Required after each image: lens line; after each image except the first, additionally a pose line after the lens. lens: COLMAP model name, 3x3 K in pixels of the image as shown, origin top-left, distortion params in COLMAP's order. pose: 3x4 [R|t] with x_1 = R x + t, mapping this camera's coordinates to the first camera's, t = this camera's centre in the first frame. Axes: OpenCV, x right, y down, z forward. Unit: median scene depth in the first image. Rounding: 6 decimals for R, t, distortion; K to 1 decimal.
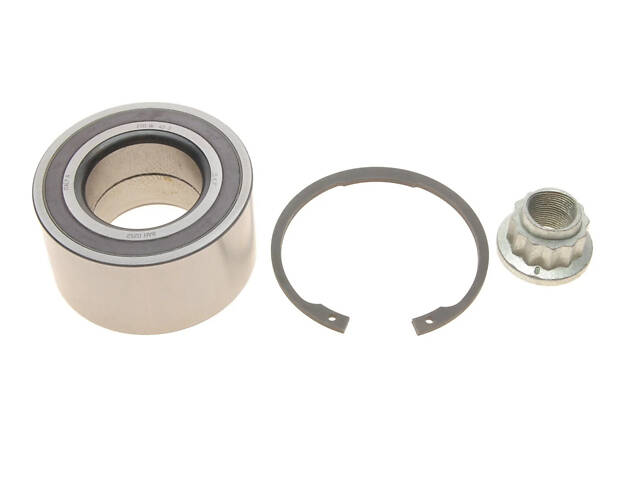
lens RADIAL K [[1035.1, 0, 320.3], [0, 1035.1, 240.3], [0, 0, 1]] dist [-0.028918, 0.000000]
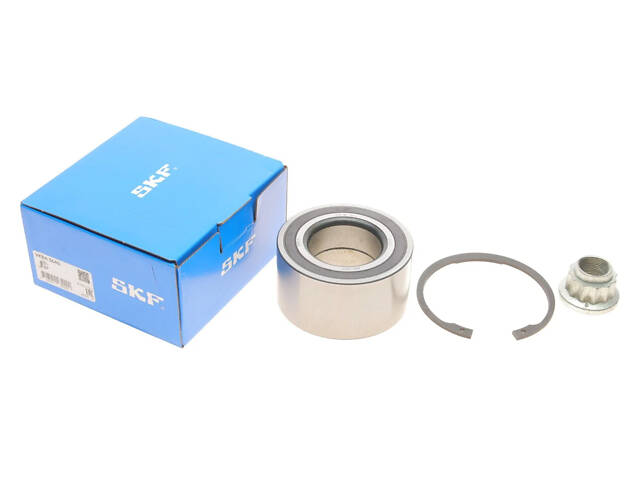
lens RADIAL K [[1098.6, 0, 319.9], [0, 1098.6, 239.9], [0, 0, 1]] dist [0.006116, 0.000000]
pose [[0.997553, 0.024268, 0.065560, -0.317788], [-0.004236, 0.957073, -0.289816, 0.428545], [-0.069779, 0.288830, 0.954834, -0.629708]]
